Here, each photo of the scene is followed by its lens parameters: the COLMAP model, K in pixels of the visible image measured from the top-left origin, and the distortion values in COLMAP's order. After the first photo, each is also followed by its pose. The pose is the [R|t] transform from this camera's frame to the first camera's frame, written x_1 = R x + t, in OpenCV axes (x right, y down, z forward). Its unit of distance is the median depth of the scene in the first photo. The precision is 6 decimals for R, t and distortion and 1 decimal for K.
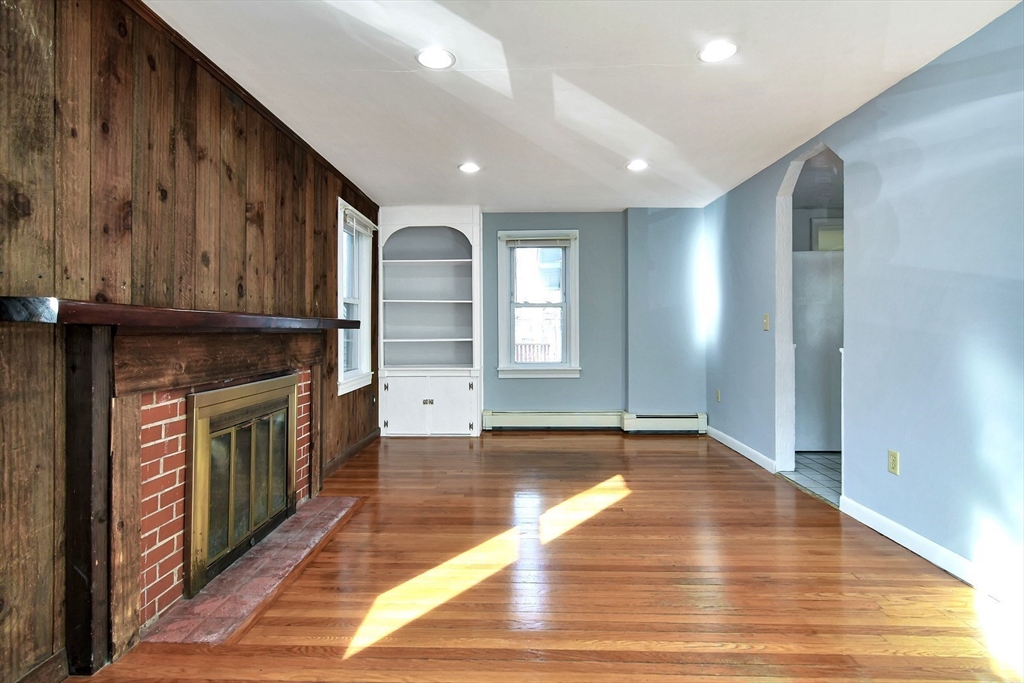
lens RADIAL K [[511.3, 0, 525.1], [0, 511.3, 324.5], [0, 0, 1]] dist [0.001904, -0.000570]
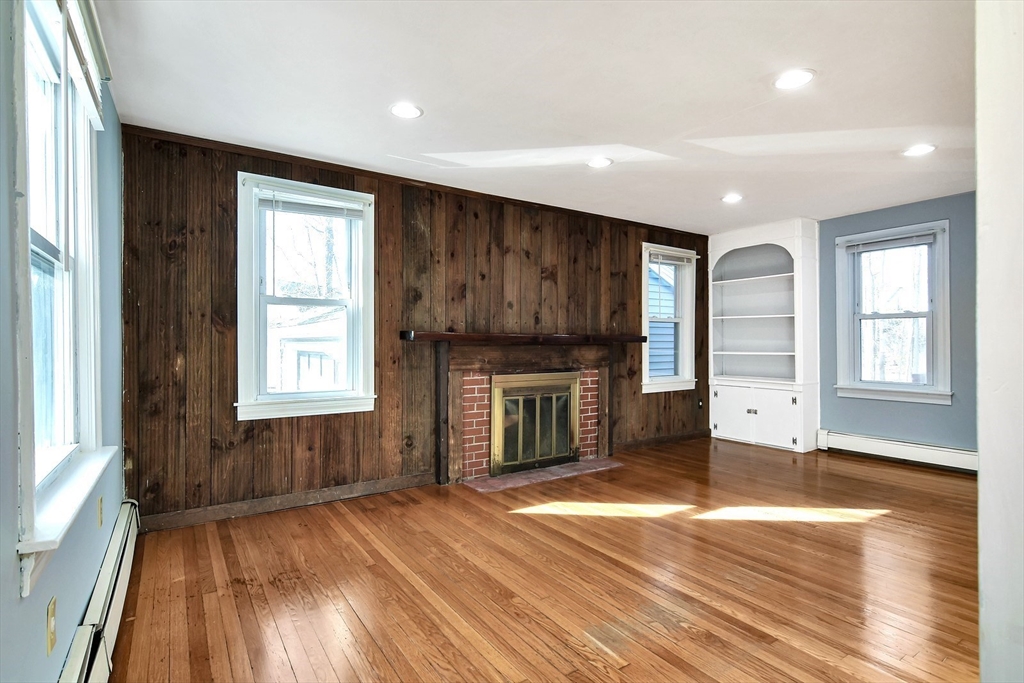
lens RADIAL K [[545.0, 0, 506.9], [0, 545.0, 336.4], [0, 0, 1]] dist [0.008242, -0.000183]
pose [[0.553370, -0.005006, -0.832921, 0.965624], [0.004003, 0.999986, -0.003351, -0.006105], [0.832926, -0.001480, 0.553382, -0.107374]]
